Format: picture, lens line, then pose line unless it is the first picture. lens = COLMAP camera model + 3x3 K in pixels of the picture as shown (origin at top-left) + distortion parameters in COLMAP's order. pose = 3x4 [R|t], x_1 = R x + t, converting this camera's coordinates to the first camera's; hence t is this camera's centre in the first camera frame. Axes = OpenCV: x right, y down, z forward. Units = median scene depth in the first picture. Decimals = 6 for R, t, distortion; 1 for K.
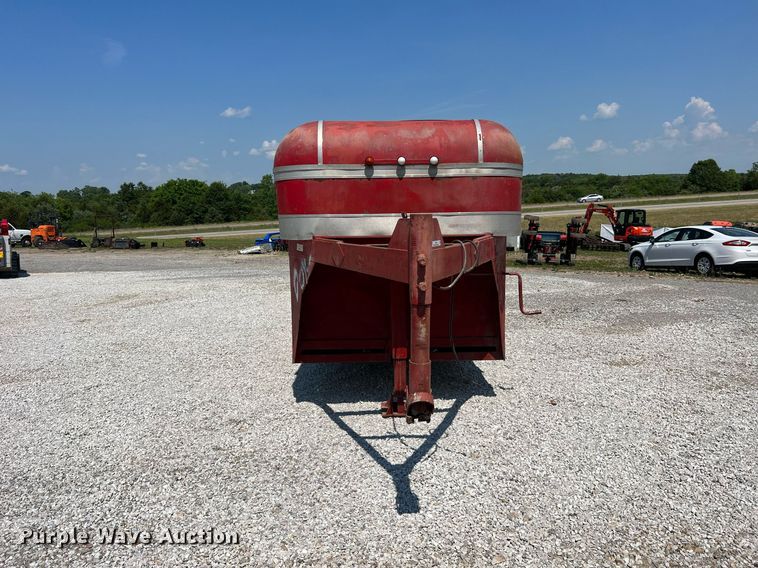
lens RADIAL K [[576.0, 0, 380.5], [0, 576.0, 289.7], [0, 0, 1]] dist [0.052757, -0.065043]
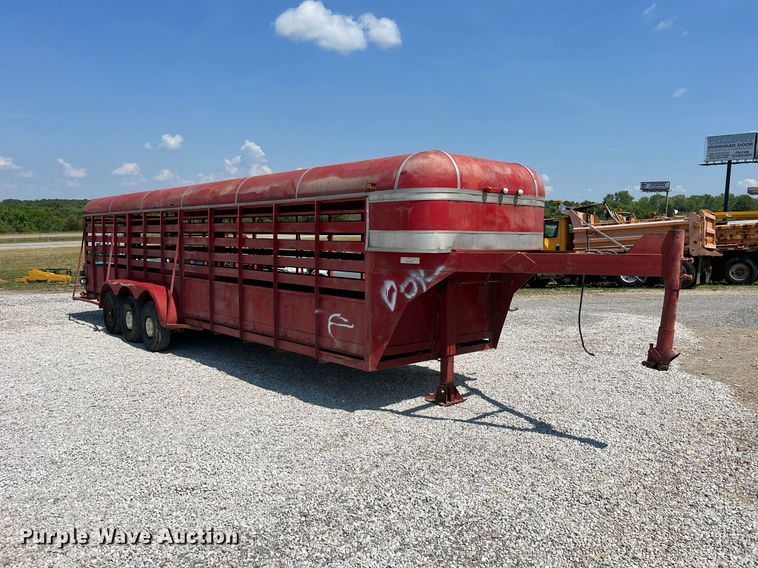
lens RADIAL K [[576.0, 0, 381.5], [0, 576.0, 289.0], [0, 0, 1]] dist [0.052757, -0.065043]
pose [[0.755892, -0.035759, 0.653719, -0.995224], [0.068099, 0.997385, -0.024184, 0.005446], [-0.651145, 0.062798, 0.756350, 0.222243]]
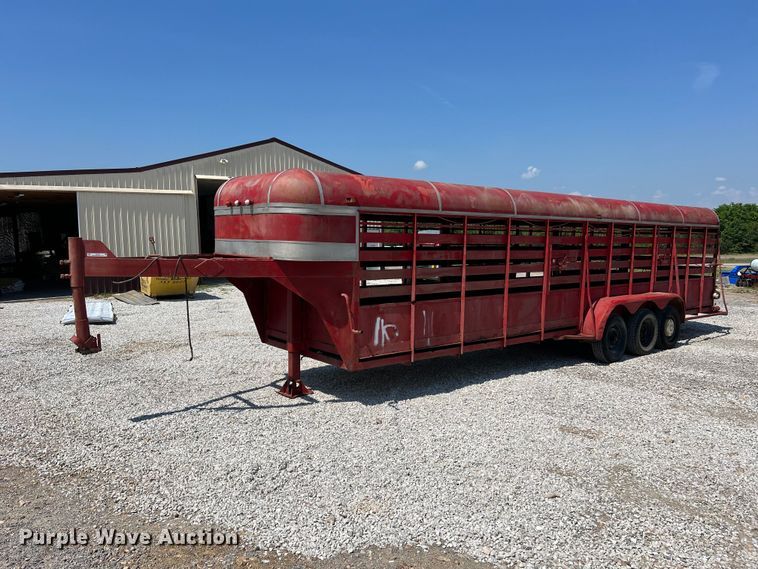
lens RADIAL K [[576.0, 0, 382.2], [0, 576.0, 288.2], [0, 0, 1]] dist [0.052757, -0.065043]
pose [[0.621952, 0.091509, -0.777690, 1.374743], [-0.127522, 0.991727, 0.014710, -0.078730], [0.772602, 0.090024, 0.628476, 0.386999]]
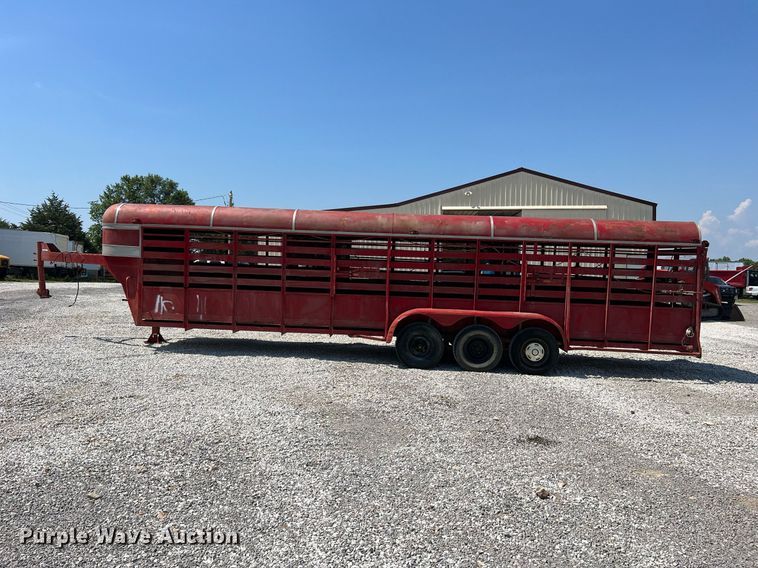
lens RADIAL K [[576.0, 0, 377.9], [0, 576.0, 286.2], [0, 0, 1]] dist [0.052757, -0.065043]
pose [[-0.077790, 0.063549, -0.994942, 2.429332], [-0.170877, 0.982349, 0.076105, -0.334310], [0.982217, 0.175933, -0.065558, 2.267603]]
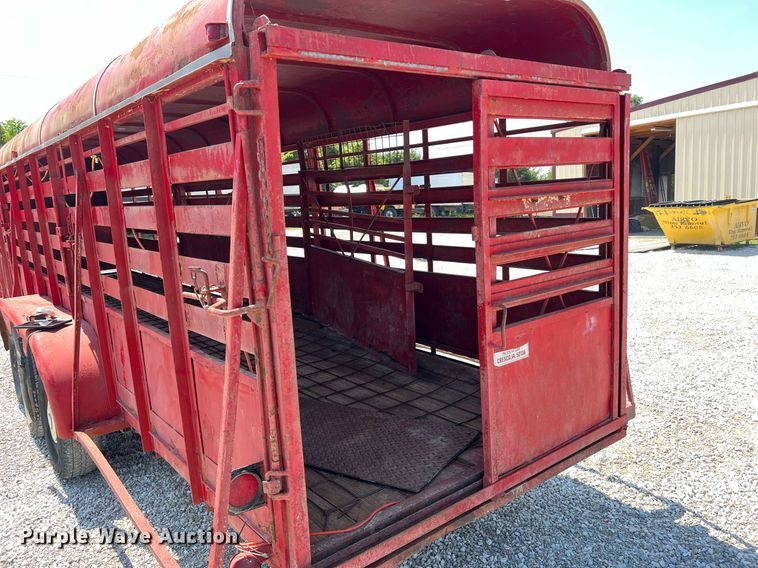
lens RADIAL K [[576.0, 0, 381.0], [0, 576.0, 281.6], [0, 0, 1]] dist [0.052757, -0.065043]
pose [[-0.792517, 0.155848, -0.589601, 0.400855], [-0.015855, 0.961204, 0.275384, -0.481220], [0.609644, 0.227594, -0.759299, 3.634330]]
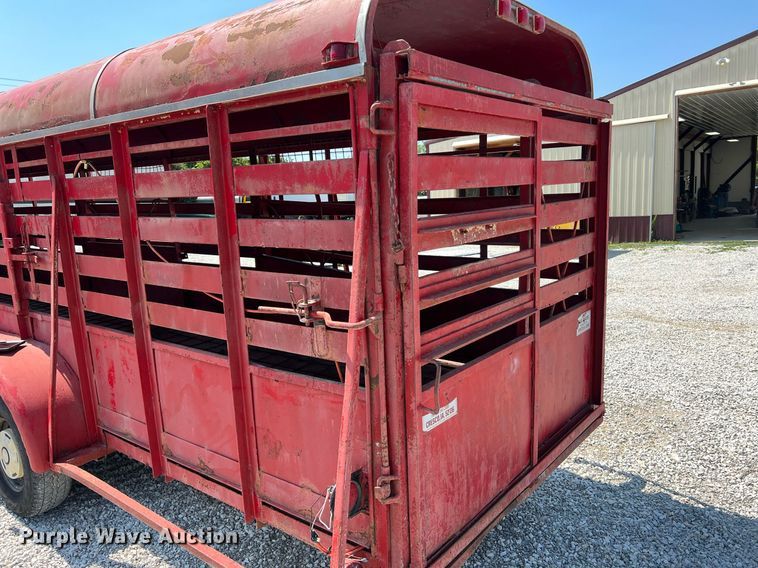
lens RADIAL K [[576.0, 0, 382.1], [0, 576.0, 291.4], [0, 0, 1]] dist [0.052757, -0.065043]
pose [[-0.627418, 0.176868, -0.758330, 0.546649], [-0.058567, 0.960386, 0.272451, -0.484676], [0.776477, 0.215354, -0.592205, 3.523152]]
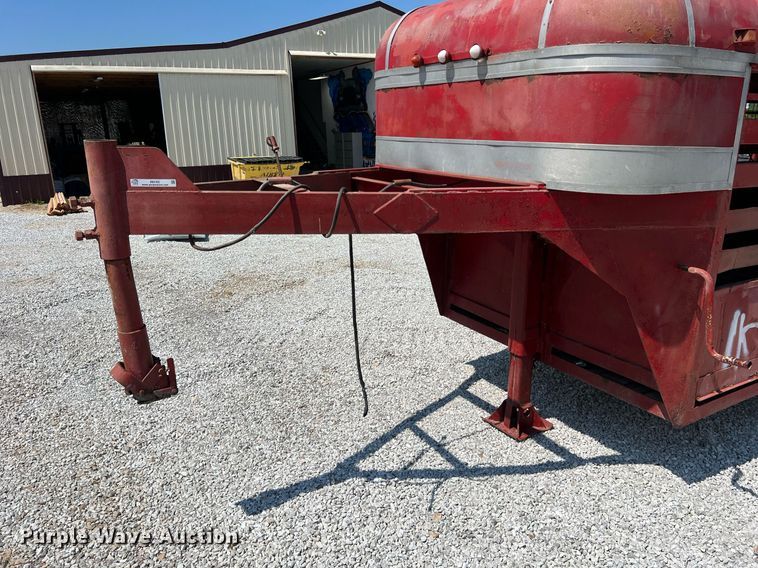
lens RADIAL K [[576.0, 0, 379.7], [0, 576.0, 290.6], [0, 0, 1]] dist [0.052757, -0.065043]
pose [[0.500401, 0.256435, -0.826946, 0.600184], [-0.131243, 0.966560, 0.220312, -0.100314], [0.855789, -0.001713, 0.517323, 0.588896]]
